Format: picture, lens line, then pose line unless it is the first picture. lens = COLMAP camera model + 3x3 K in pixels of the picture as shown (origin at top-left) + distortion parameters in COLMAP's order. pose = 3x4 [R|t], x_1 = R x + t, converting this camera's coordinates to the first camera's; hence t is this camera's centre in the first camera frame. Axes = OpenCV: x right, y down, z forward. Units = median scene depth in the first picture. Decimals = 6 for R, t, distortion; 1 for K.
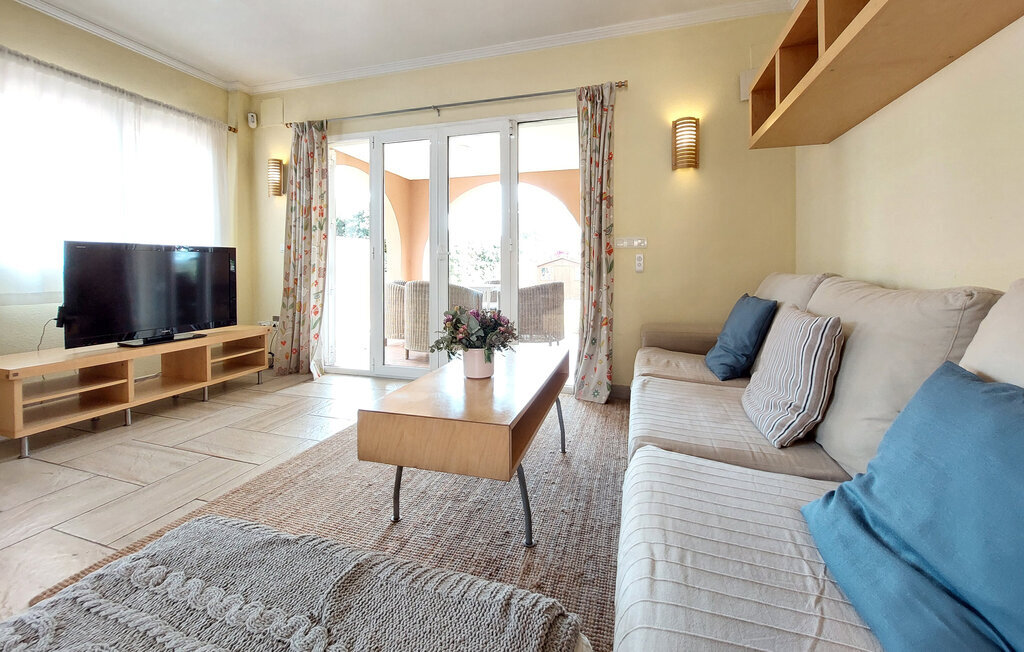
lens RADIAL K [[412.7, 0, 510.2], [0, 412.7, 268.0], [0, 0, 1]] dist [-0.011785, -0.002714]
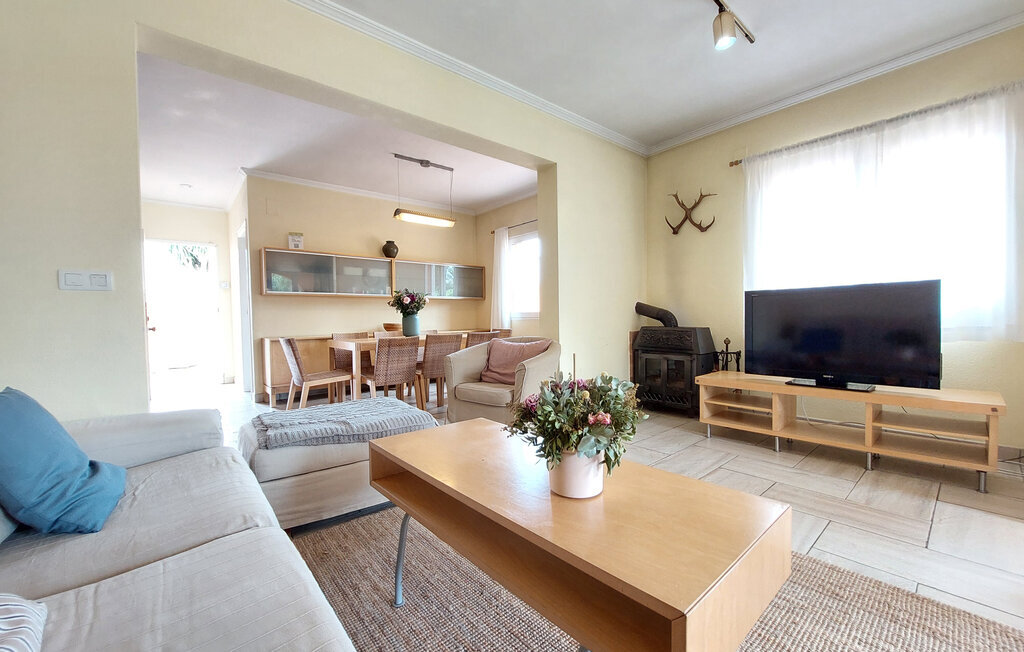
lens RADIAL K [[412.7, 0, 510.3], [0, 412.7, 331.9], [0, 0, 1]] dist [-0.011785, -0.002714]
pose [[-0.536562, 0.031181, -0.843285, 0.324318], [0.014793, 0.999511, 0.027545, 0.011603], [0.843731, 0.002304, -0.536761, 0.799263]]
